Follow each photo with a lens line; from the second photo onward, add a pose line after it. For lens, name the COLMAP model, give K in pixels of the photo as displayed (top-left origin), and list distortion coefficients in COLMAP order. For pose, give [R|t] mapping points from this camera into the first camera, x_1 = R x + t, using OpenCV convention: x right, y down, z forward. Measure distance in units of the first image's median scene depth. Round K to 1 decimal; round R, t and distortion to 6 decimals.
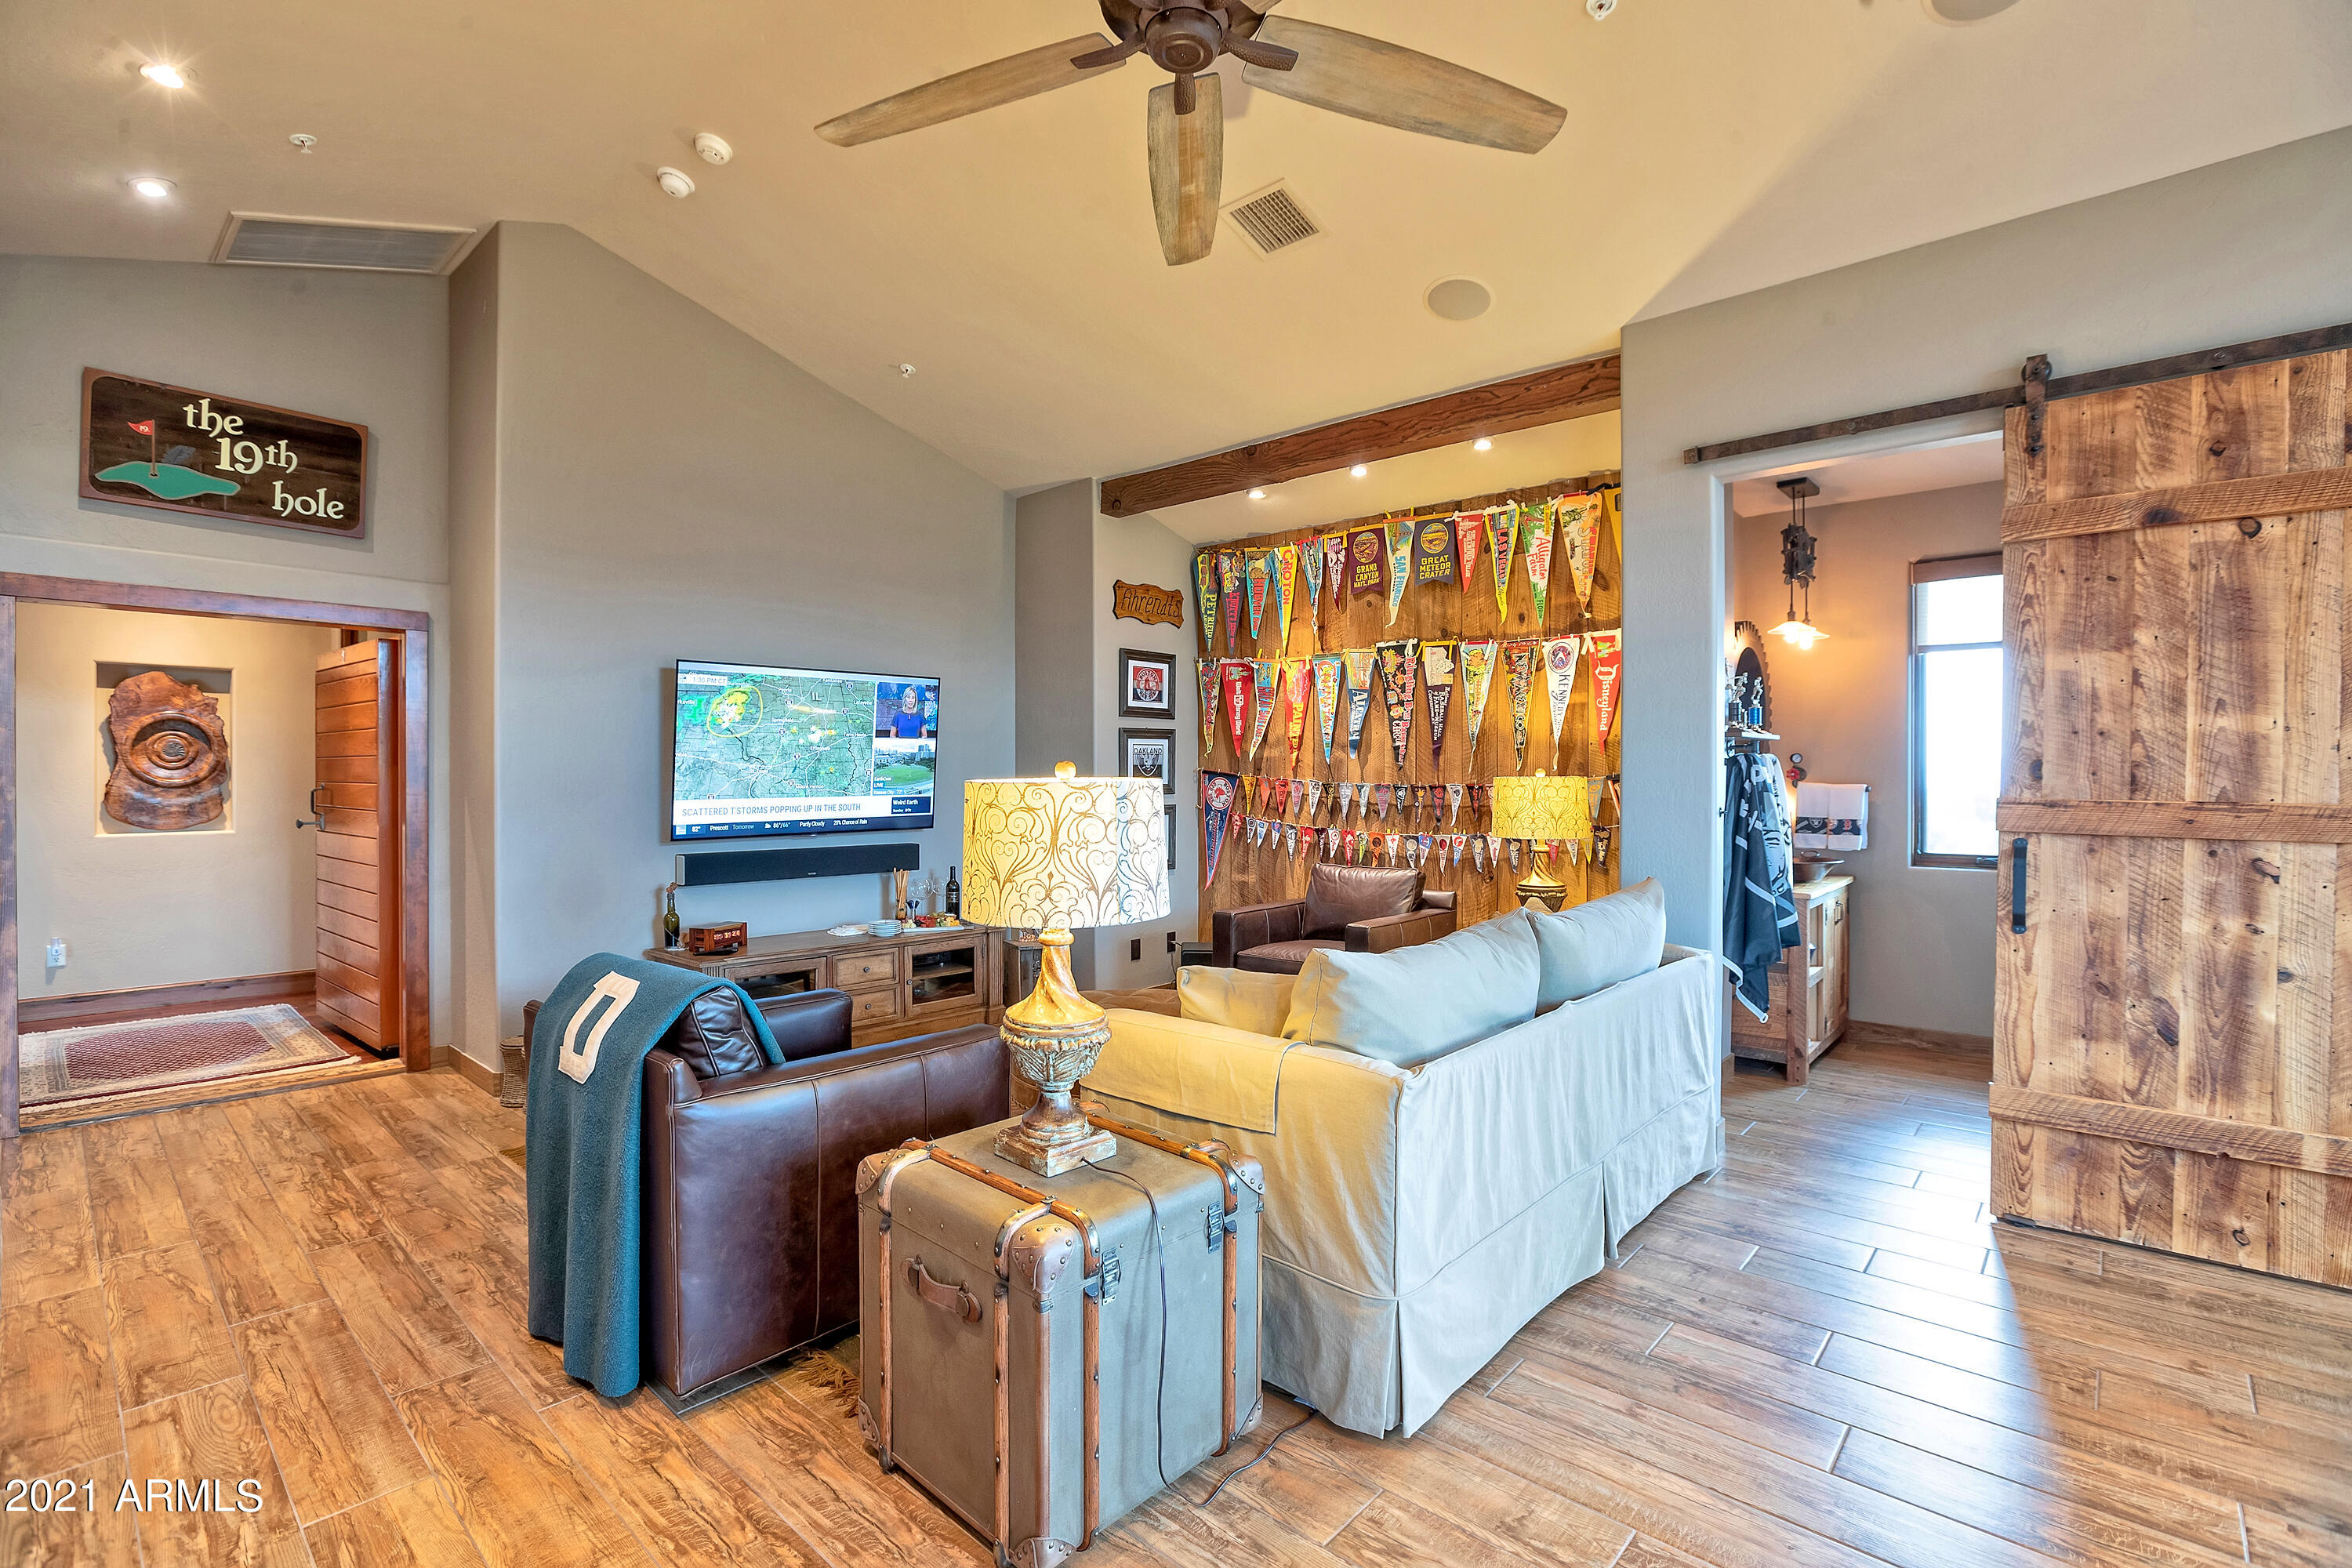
lens RADIAL K [[1097.5, 0, 1162.1], [0, 1097.5, 775.0], [0, 0, 1]] dist [-0.051100, 0.017751]
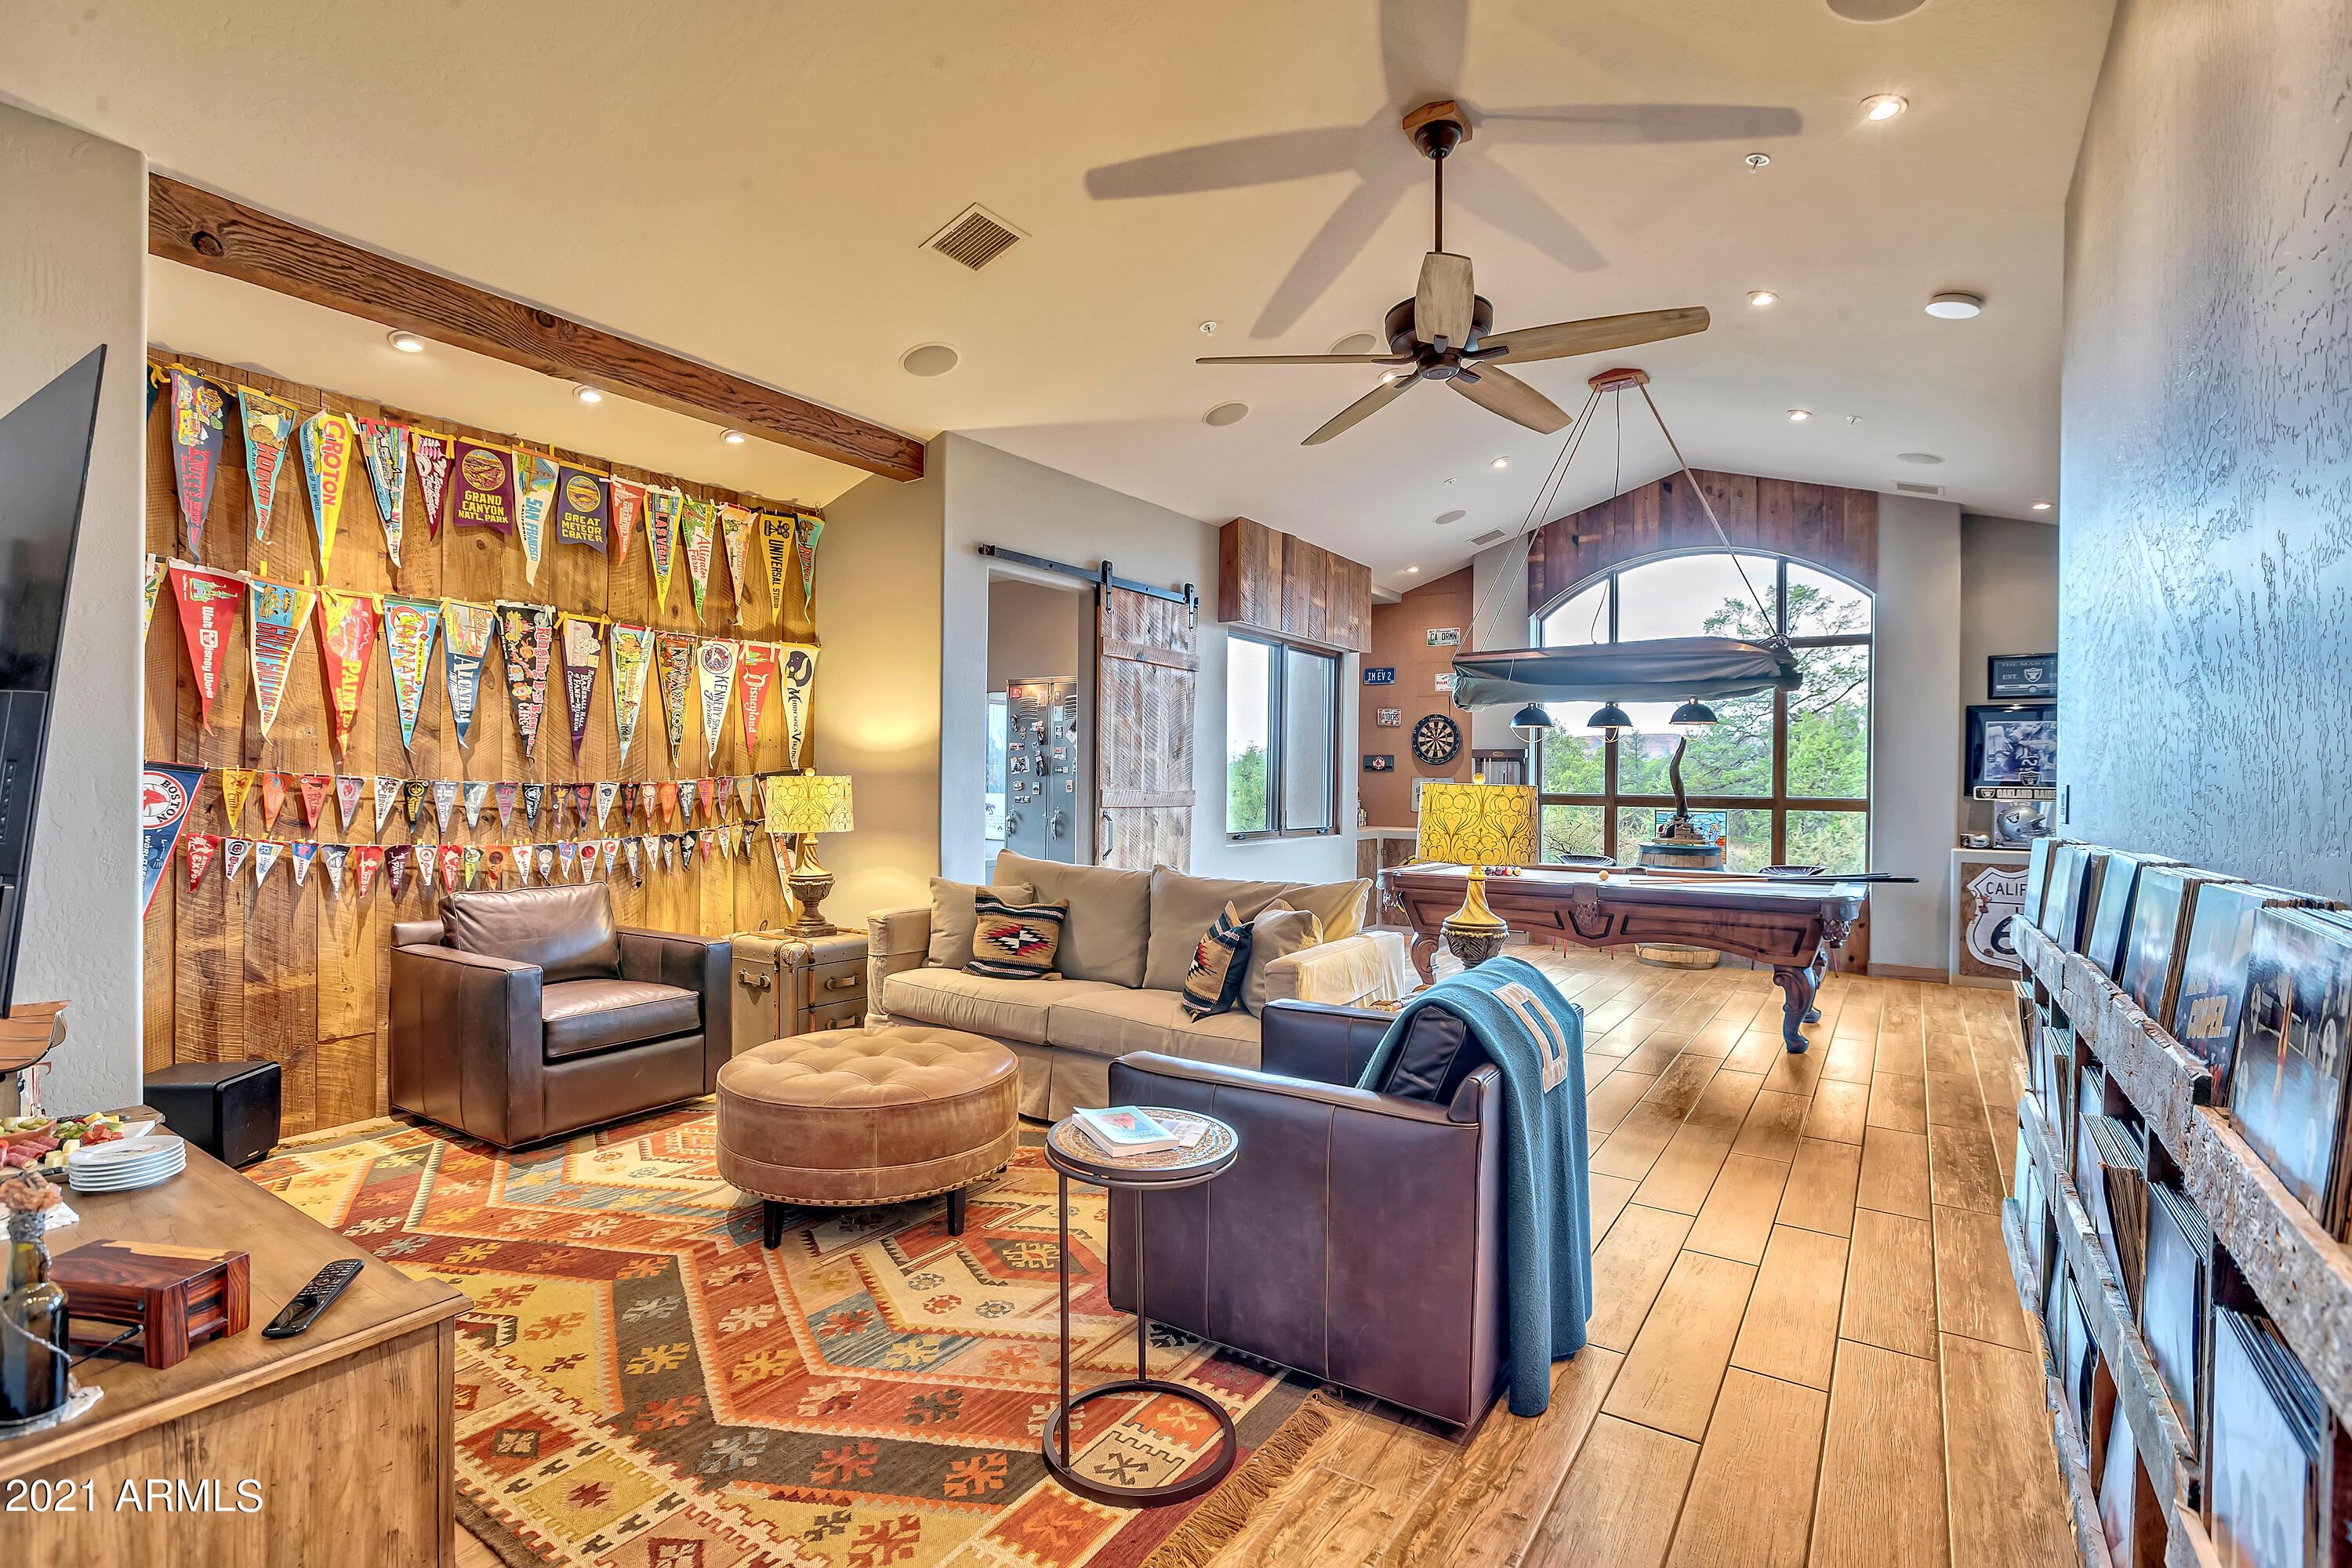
lens RADIAL K [[1097.5, 0, 1162.1], [0, 1097.5, 775.0], [0, 0, 1]] dist [-0.051100, 0.017751]
pose [[-0.166363, -0.002348, 0.986062, -0.637784], [-0.013829, 0.999904, 0.000048, -0.003589], [-0.985968, -0.013628, -0.166380, 0.669488]]
